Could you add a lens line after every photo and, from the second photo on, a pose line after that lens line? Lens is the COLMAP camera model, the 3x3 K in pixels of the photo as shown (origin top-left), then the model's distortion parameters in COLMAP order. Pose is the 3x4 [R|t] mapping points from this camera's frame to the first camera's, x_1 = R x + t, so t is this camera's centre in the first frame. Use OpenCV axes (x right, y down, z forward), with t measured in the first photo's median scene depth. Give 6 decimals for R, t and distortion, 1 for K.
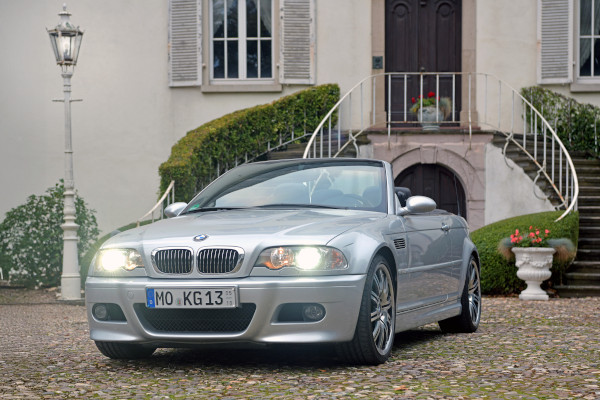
lens RADIAL K [[1173.0, 0, 299.7], [0, 1173.0, 223.1], [0, 0, 1]] dist [0.071935, 0.454104]
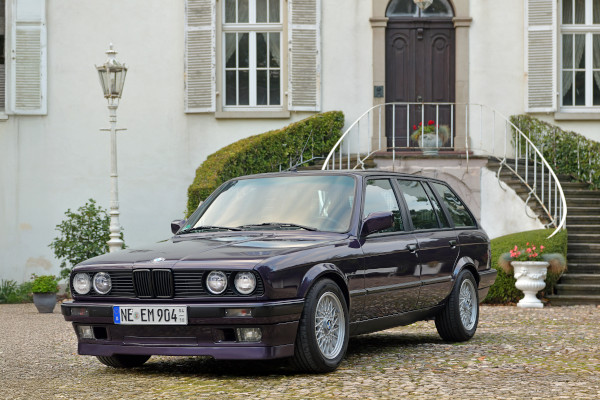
lens RADIAL K [[1191.1, 0, 301.6], [0, 1191.1, 235.3], [0, 0, 1]] dist [-0.011818, 0.279187]
pose [[0.999508, 0.000703, 0.031348, -0.041377], [-0.000566, 0.999990, -0.004395, 0.000619], [-0.031351, 0.004375, 0.999499, -0.099388]]
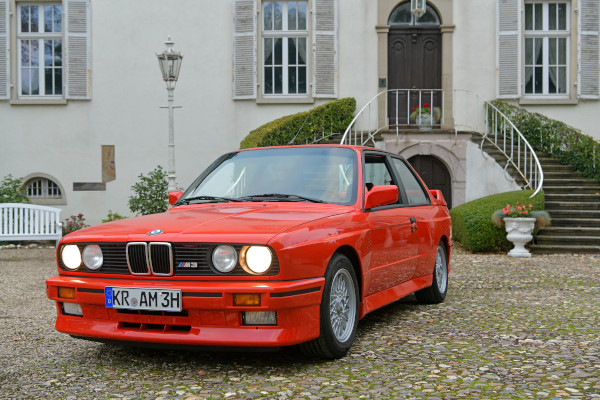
lens RADIAL K [[760.6, 0, 300.0], [0, 760.6, 200.0], [0, 0, 1]] dist [0.008502, 0.045729]
pose [[0.999900, 0.001562, 0.014024, -0.047324], [-0.001678, 0.999964, 0.008273, -0.004578], [-0.014011, -0.008296, 0.999867, 0.100104]]
